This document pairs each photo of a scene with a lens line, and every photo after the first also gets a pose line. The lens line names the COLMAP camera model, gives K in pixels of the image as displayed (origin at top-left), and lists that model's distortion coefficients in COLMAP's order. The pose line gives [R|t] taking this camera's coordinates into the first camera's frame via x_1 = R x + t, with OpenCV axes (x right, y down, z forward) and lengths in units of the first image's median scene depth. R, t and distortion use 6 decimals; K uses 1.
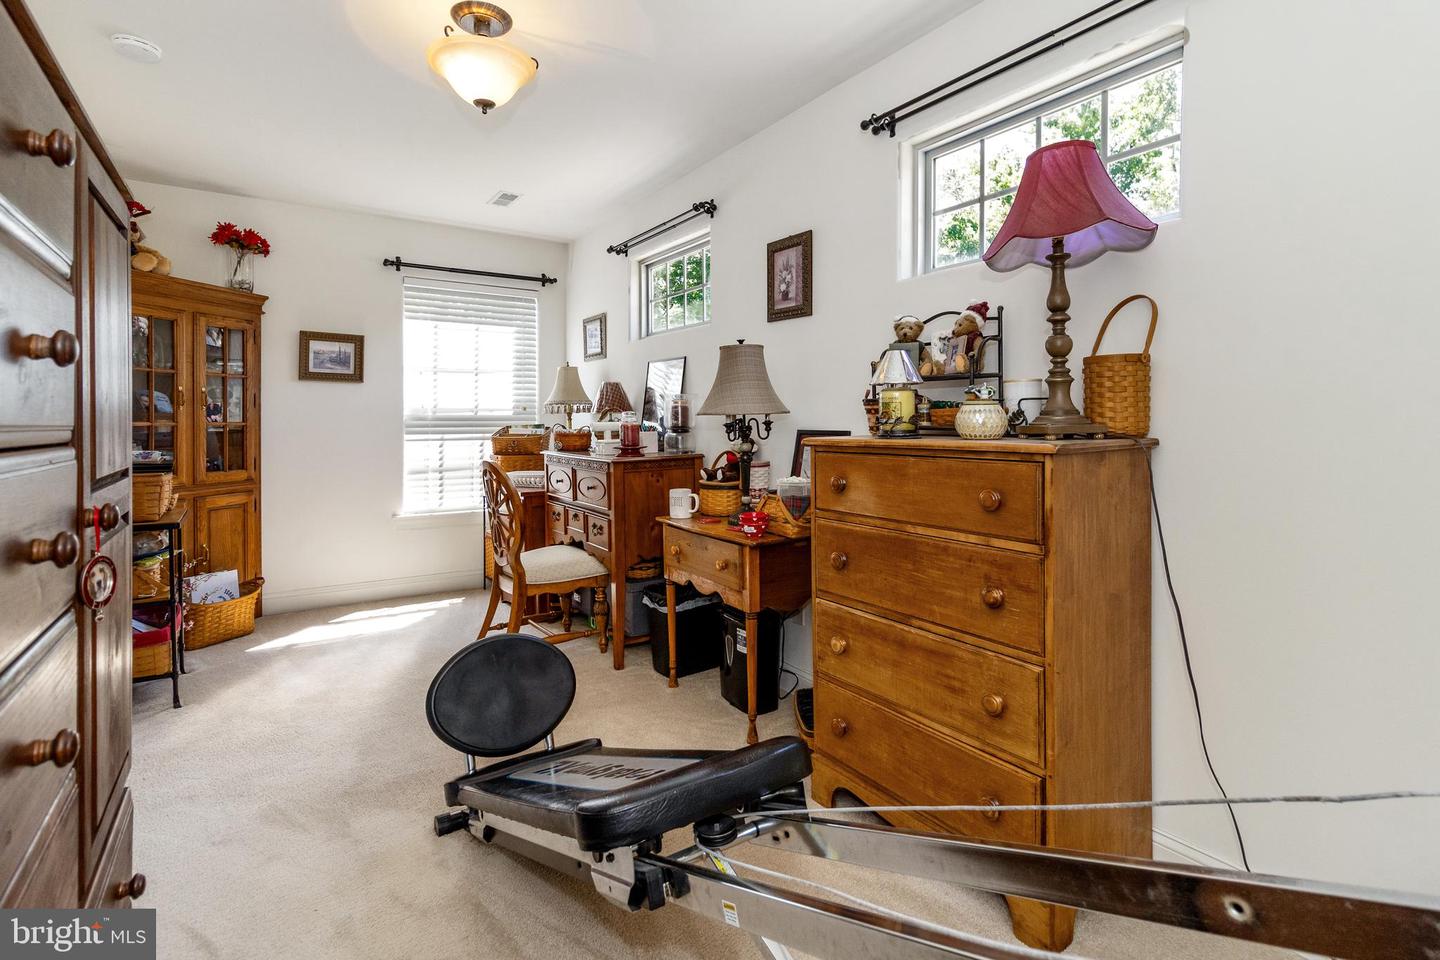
lens RADIAL K [[683.0, 0, 724.4], [0, 683.0, 471.6], [0, 0, 1]] dist [0.001694, 0.000349]
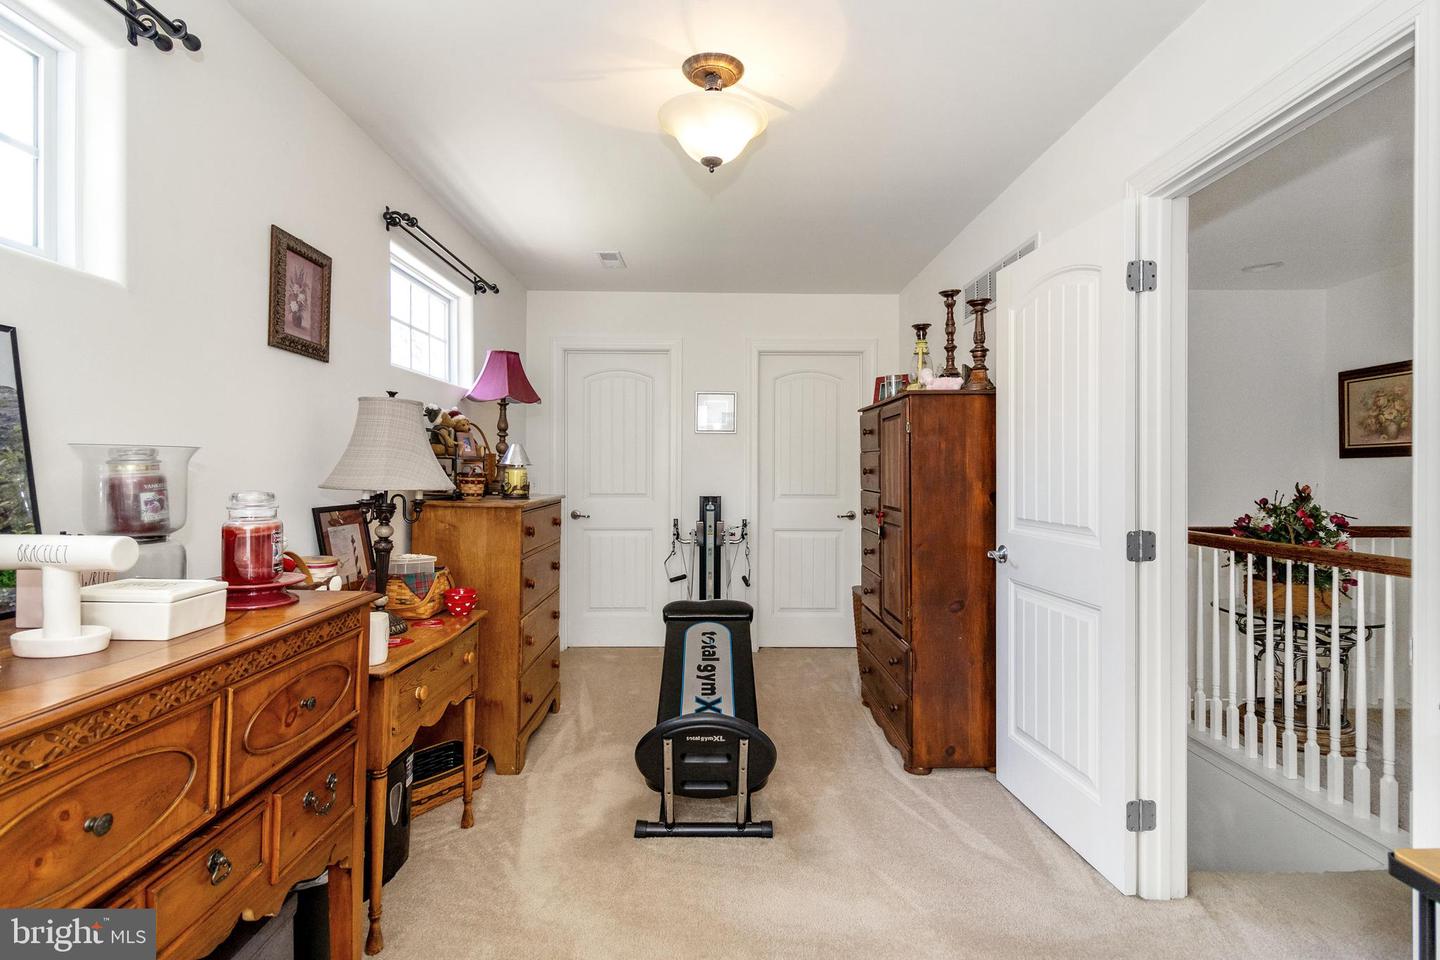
lens RADIAL K [[683.0, 0, 724.4], [0, 683.0, 471.6], [0, 0, 1]] dist [0.001694, 0.000349]
pose [[-0.835811, -0.003068, 0.549009, -0.697328], [0.041718, 0.996738, 0.069082, -0.140984], [-0.547430, 0.080643, -0.832957, 1.432438]]
